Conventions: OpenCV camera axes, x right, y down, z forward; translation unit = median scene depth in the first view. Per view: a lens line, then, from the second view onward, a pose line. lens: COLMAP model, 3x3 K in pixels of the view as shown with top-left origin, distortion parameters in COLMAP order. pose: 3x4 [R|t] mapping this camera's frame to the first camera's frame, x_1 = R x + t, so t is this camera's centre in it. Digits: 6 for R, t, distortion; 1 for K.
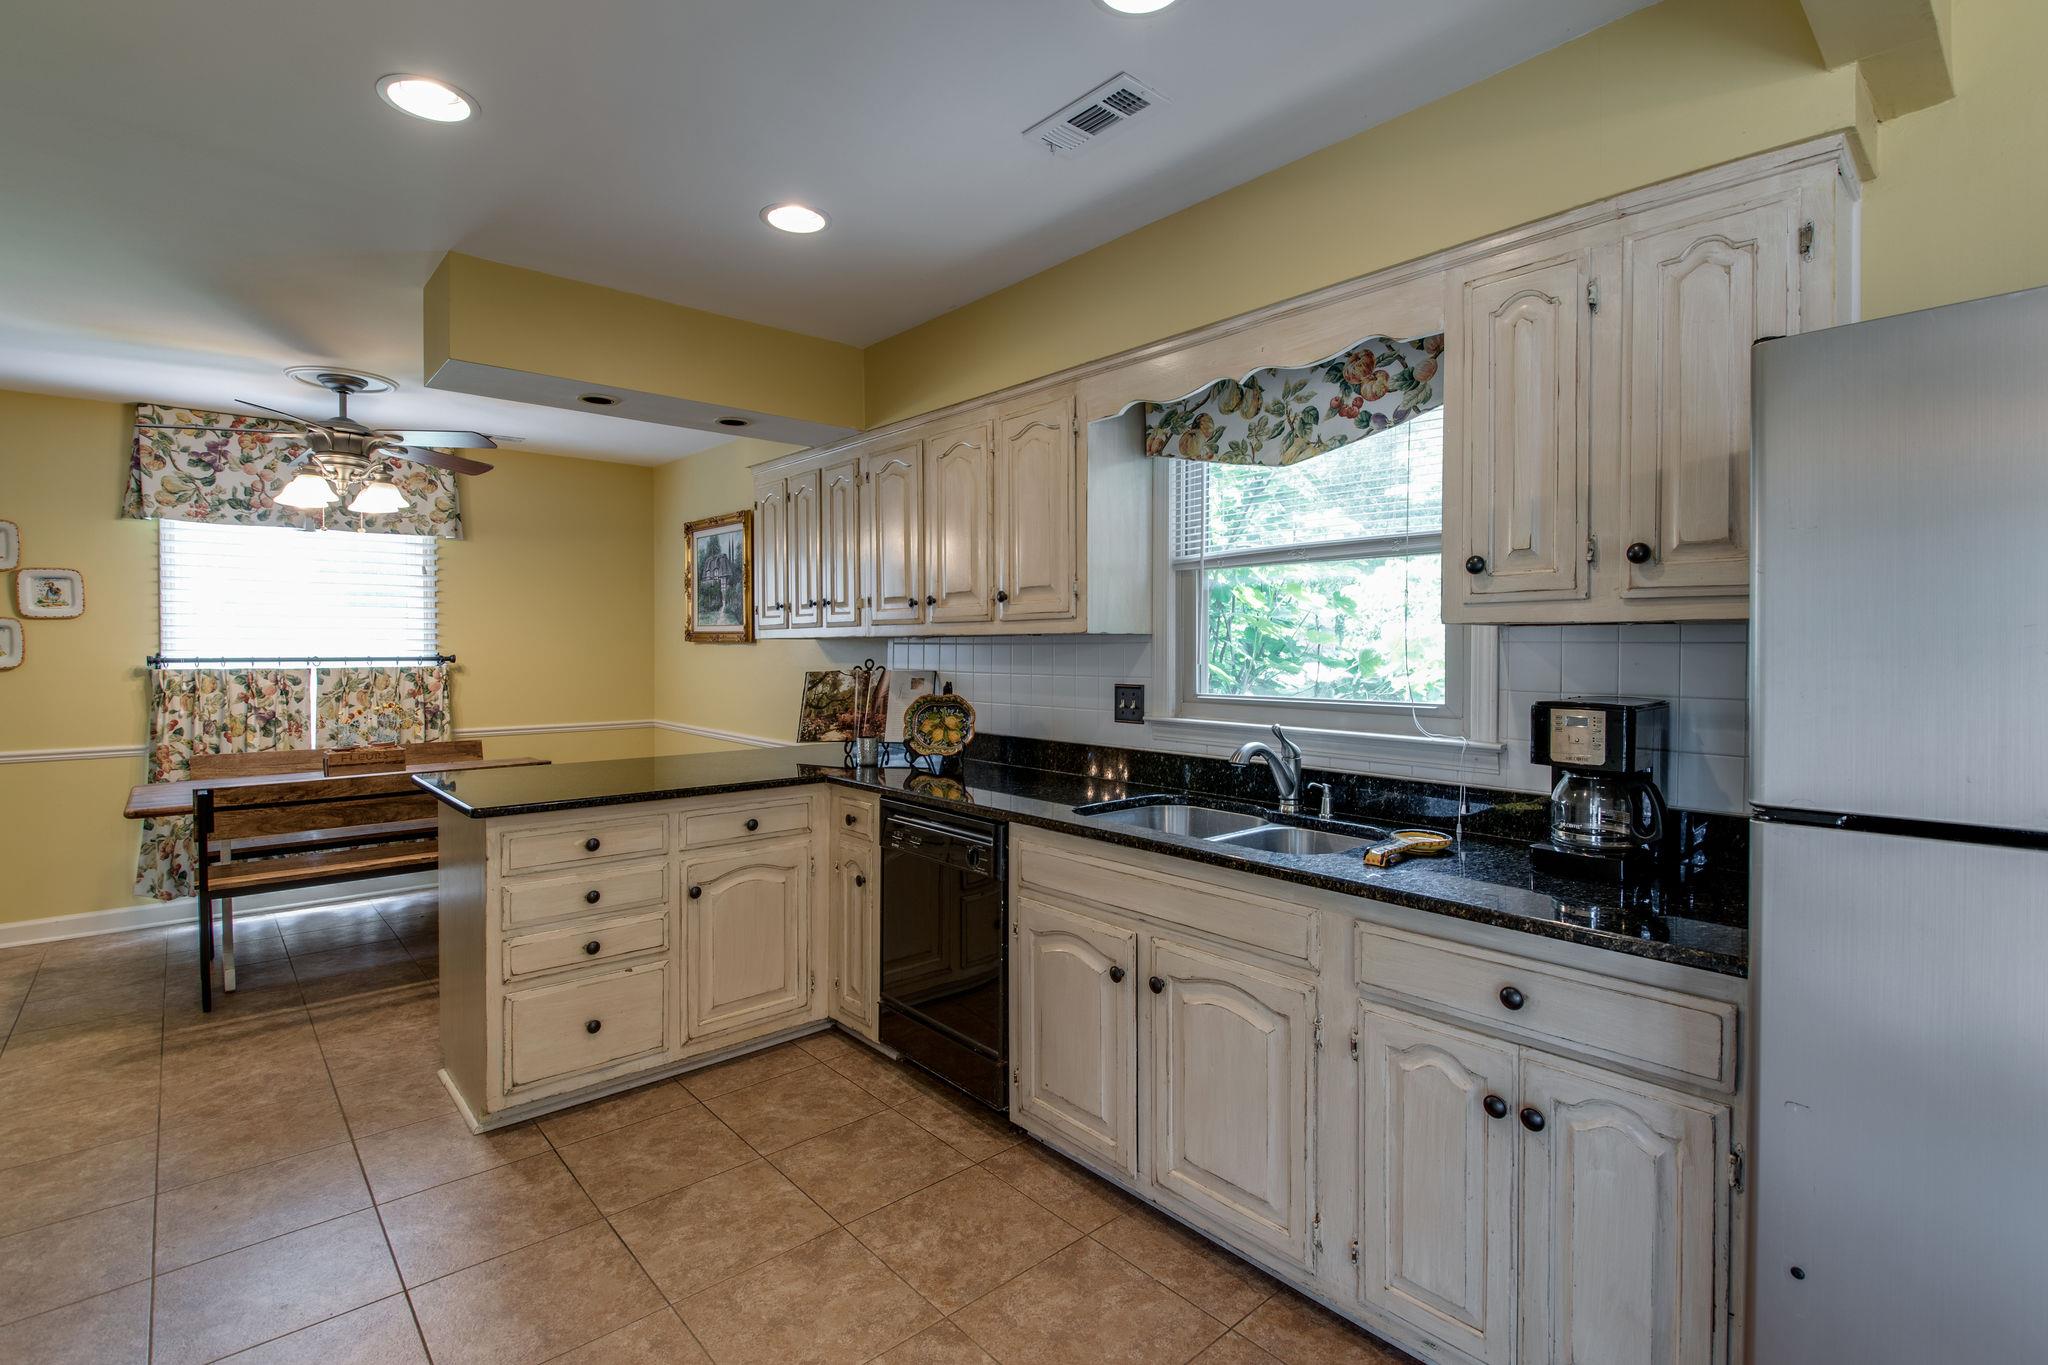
lens RADIAL K [[966.9, 0, 1021.2], [0, 966.9, 658.7], [0, 0, 1]] dist [-0.000845, -0.003526]
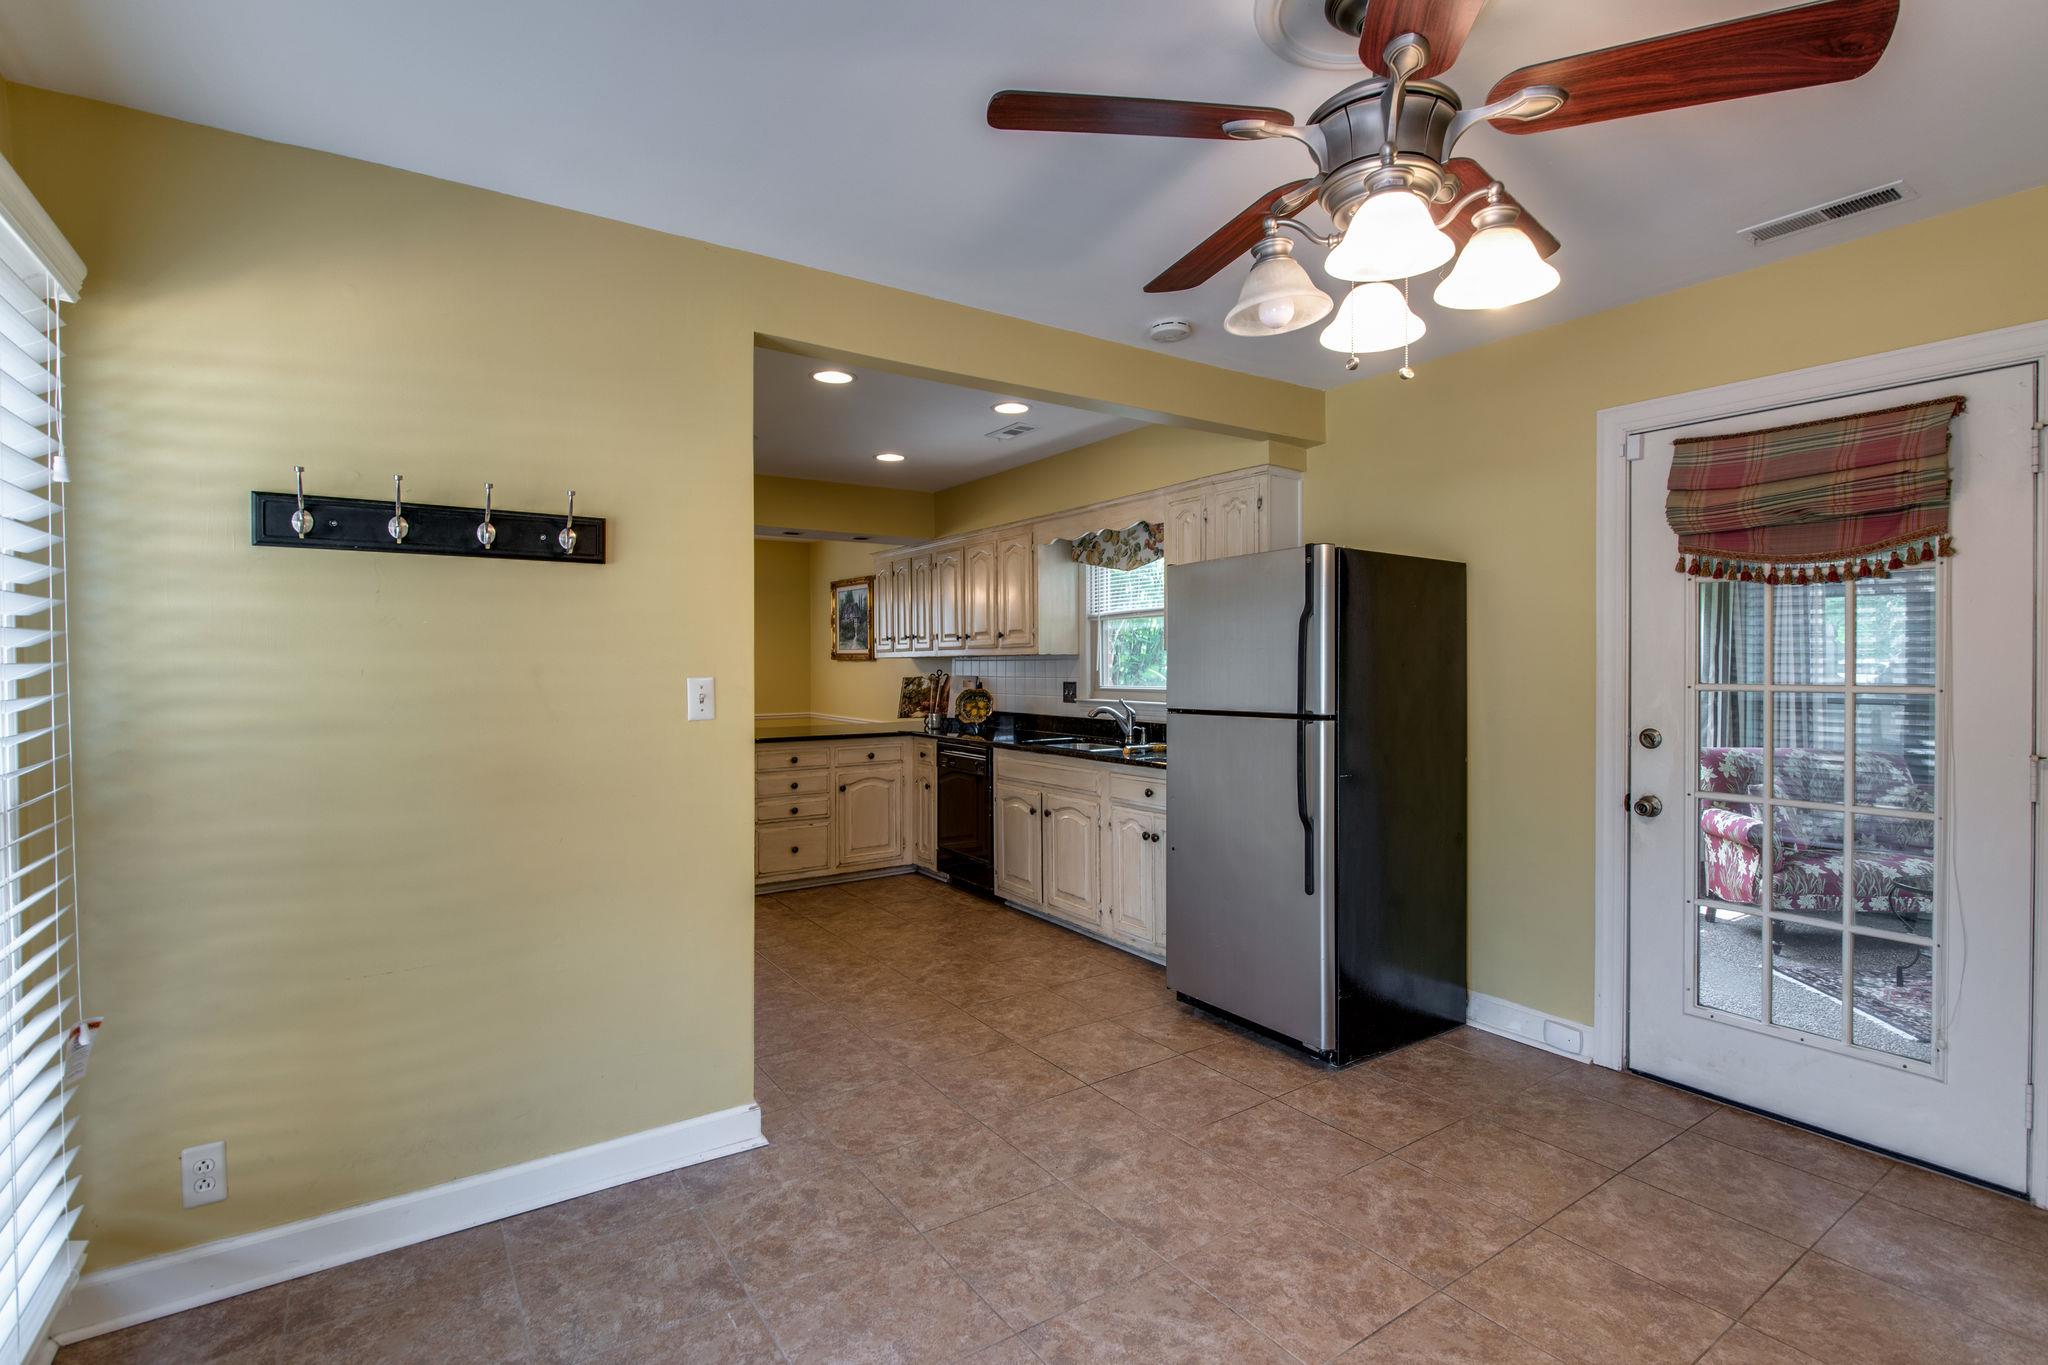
lens RADIAL K [[970.2, 0, 1031.4], [0, 970.2, 675.4], [0, 0, 1]] dist [-0.060032, -0.002518]
pose [[0.993133, -0.001035, -0.116989, 0.279709], [0.000685, 0.999995, -0.003034, 0.021666], [0.116992, 0.002933, 0.993129, -0.930234]]
